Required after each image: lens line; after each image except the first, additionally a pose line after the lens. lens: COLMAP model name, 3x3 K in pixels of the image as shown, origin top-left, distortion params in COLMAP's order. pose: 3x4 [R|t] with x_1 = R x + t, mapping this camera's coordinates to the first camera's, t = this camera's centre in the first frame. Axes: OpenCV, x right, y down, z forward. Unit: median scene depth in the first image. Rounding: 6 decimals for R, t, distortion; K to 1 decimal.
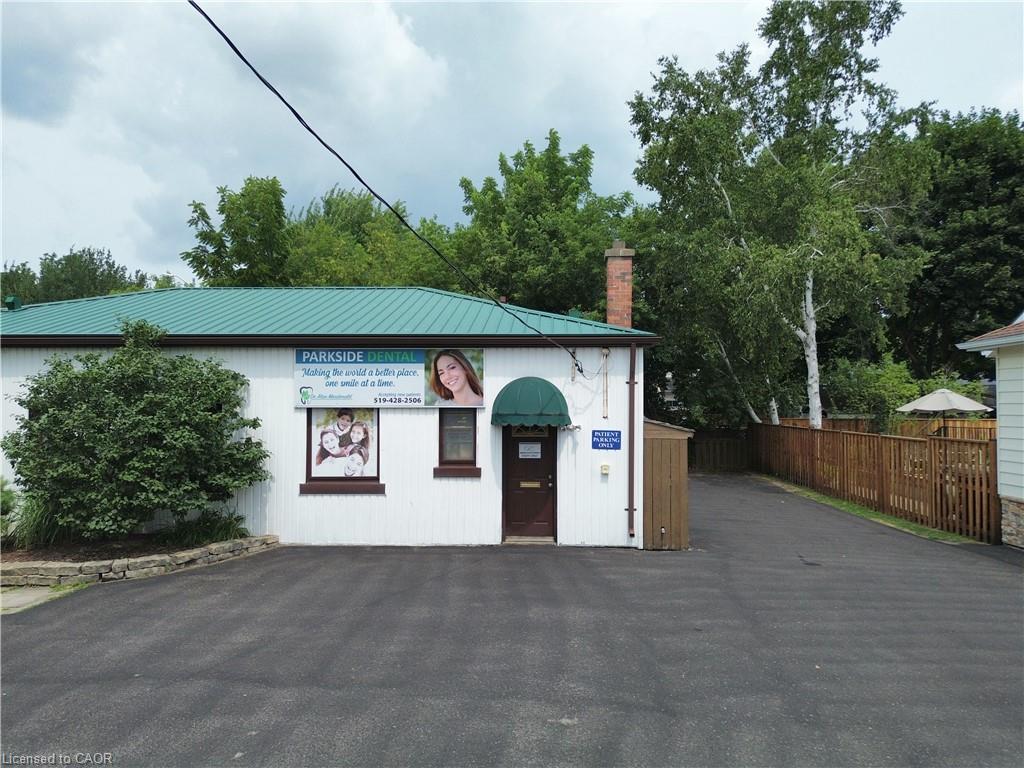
lens RADIAL K [[726.7, 0, 513.6], [0, 726.7, 378.6], [0, 0, 1]] dist [0.059928, -0.045212]
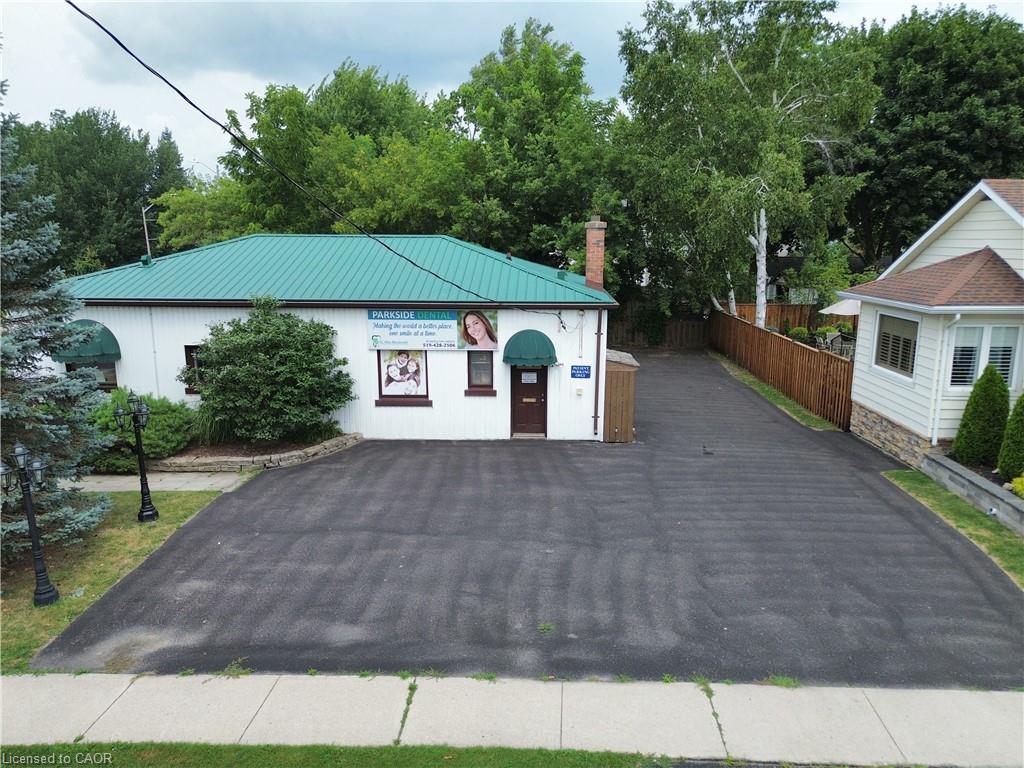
lens RADIAL K [[726.7, 0, 513.6], [0, 726.7, 378.6], [0, 0, 1]] dist [0.059928, -0.045212]
pose [[0.999970, -0.003929, 0.006658, -0.019685], [0.002345, 0.974803, 0.223056, -0.231985], [-0.007366, -0.223033, 0.974783, -0.445992]]
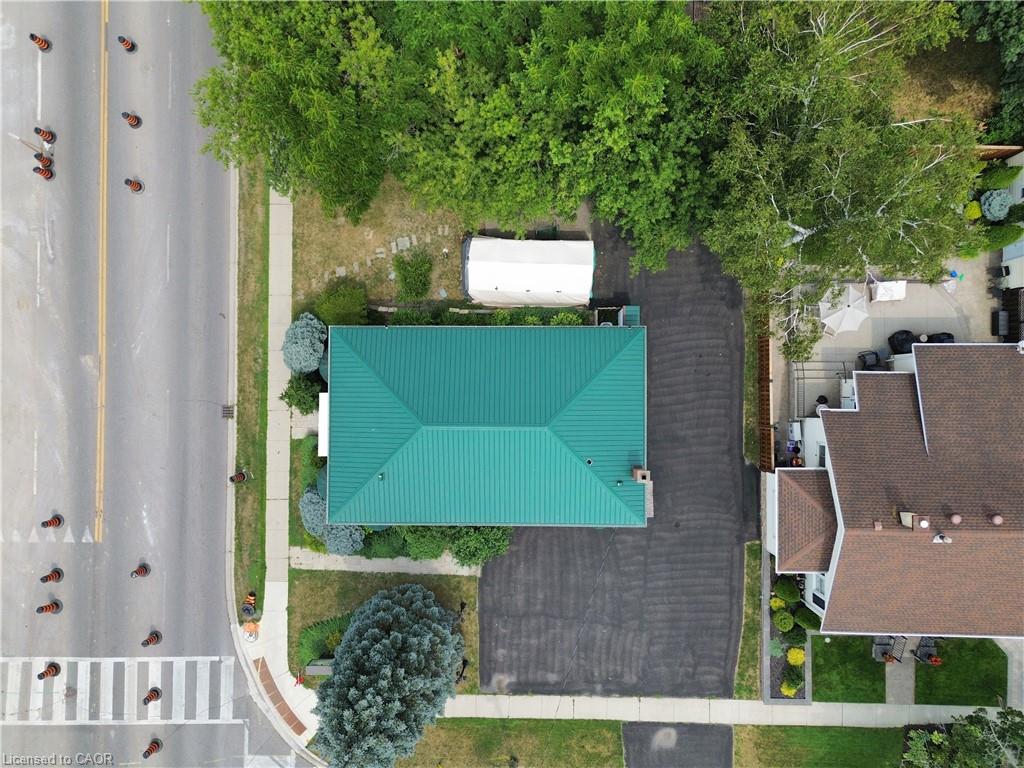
lens RADIAL K [[726.7, 0, 513.6], [0, 726.7, 378.6], [0, 0, 1]] dist [0.059928, -0.045212]
pose [[0.998686, -0.049027, -0.014943, -0.256505], [0.013844, -0.022677, 0.999647, -2.916115], [-0.049349, -0.998540, -0.021969, 1.648246]]
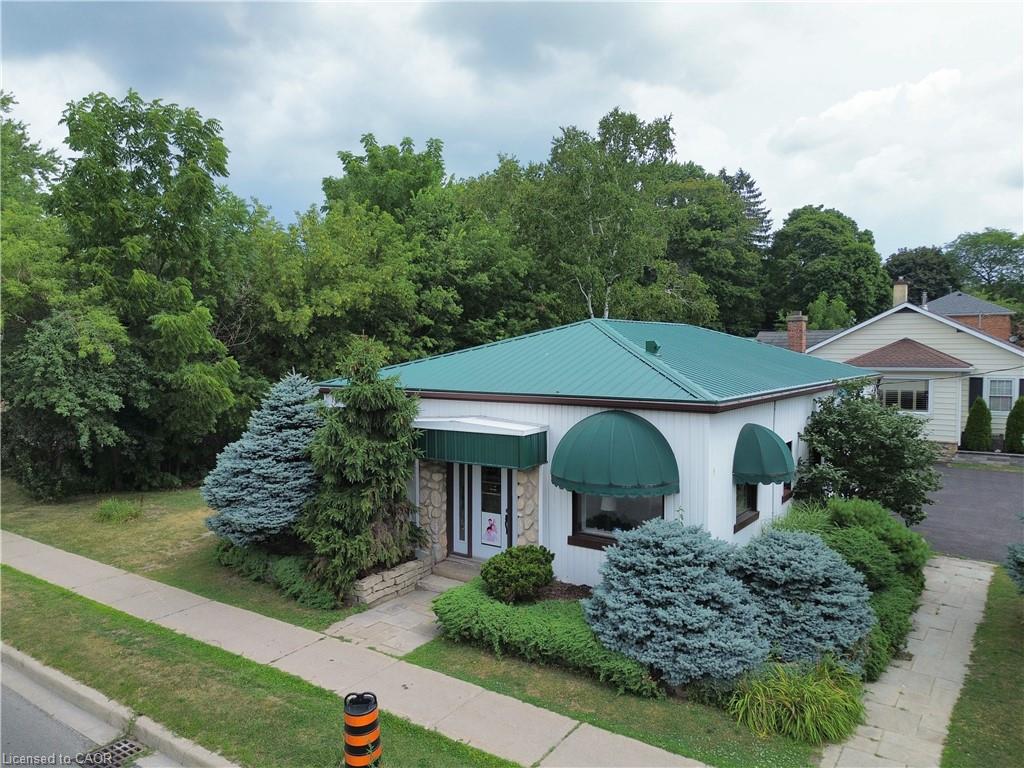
lens RADIAL K [[726.7, 0, 513.6], [0, 726.7, 378.6], [0, 0, 1]] dist [0.059928, -0.045212]
pose [[0.525631, -0.037113, 0.849903, -1.976943], [-0.023146, 0.998054, 0.057898, -0.137839], [-0.850398, -0.050105, 0.523749, 0.782651]]
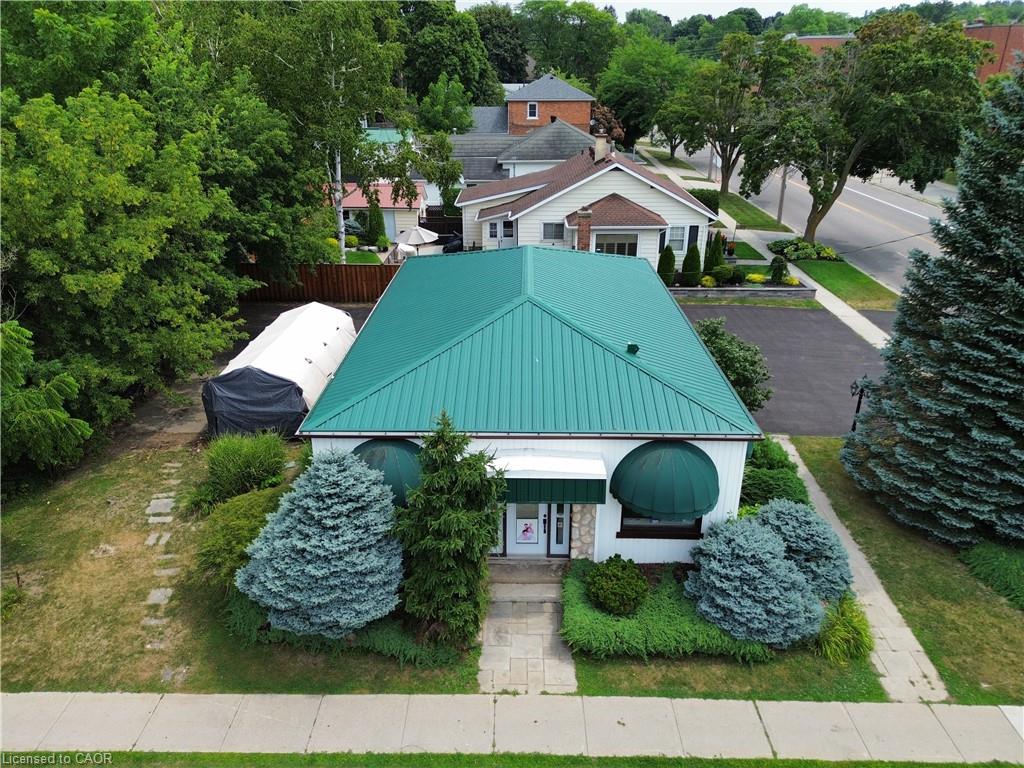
lens RADIAL K [[726.7, 0, 513.6], [0, 726.7, 378.6], [0, 0, 1]] dist [0.059928, -0.045212]
pose [[-0.041436, -0.388820, 0.920382, -2.127350], [-0.028855, 0.921254, 0.387889, -0.607648], [-0.998724, -0.010485, -0.049393, 1.519770]]
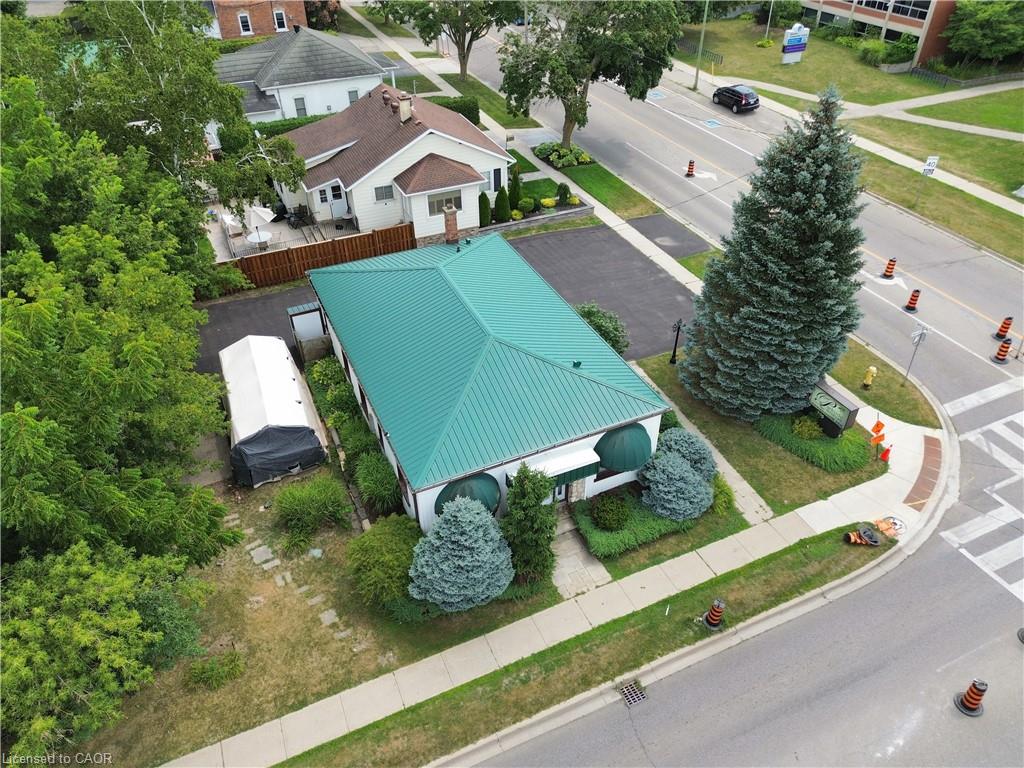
lens RADIAL K [[726.7, 0, 513.6], [0, 726.7, 378.6], [0, 0, 1]] dist [0.059928, -0.045212]
pose [[-0.465733, -0.534592, 0.705198, -2.279056], [-0.017876, 0.802422, 0.596489, -1.368866], [-0.884744, 0.265199, -0.383271, 2.225320]]
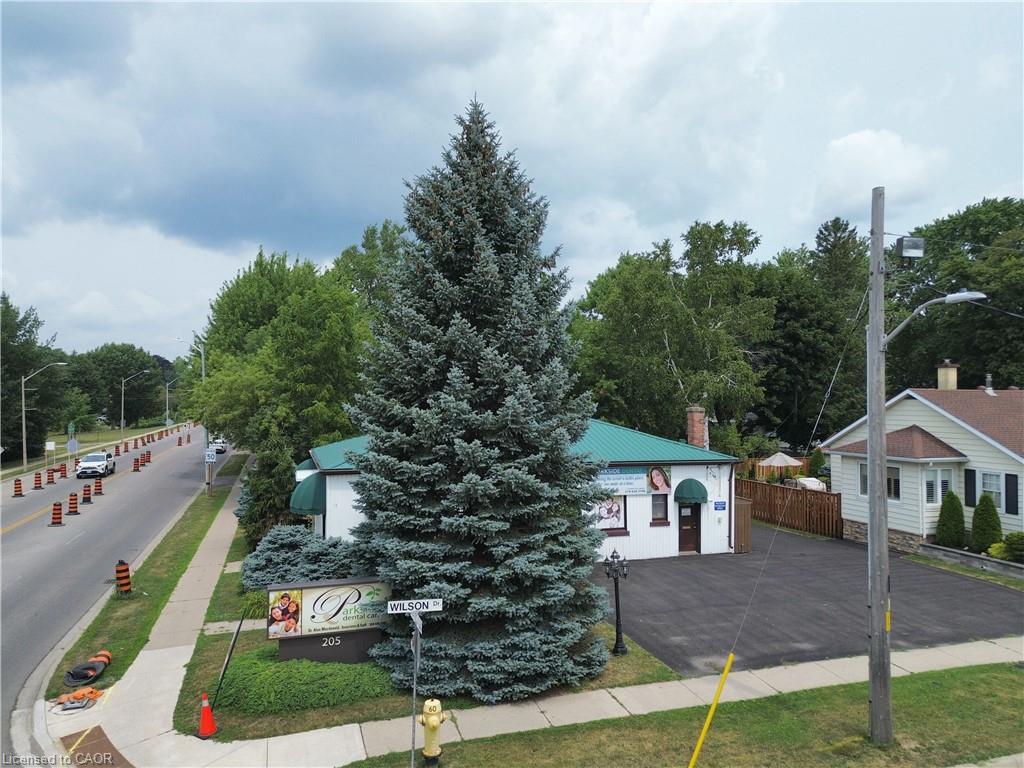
lens RADIAL K [[726.7, 0, 513.6], [0, 726.7, 378.6], [0, 0, 1]] dist [0.059928, -0.045212]
pose [[0.935443, 0.011509, 0.353290, -1.261541], [-0.013394, 0.999906, 0.002890, -0.304304], [-0.353224, -0.007435, 0.935509, -0.877617]]
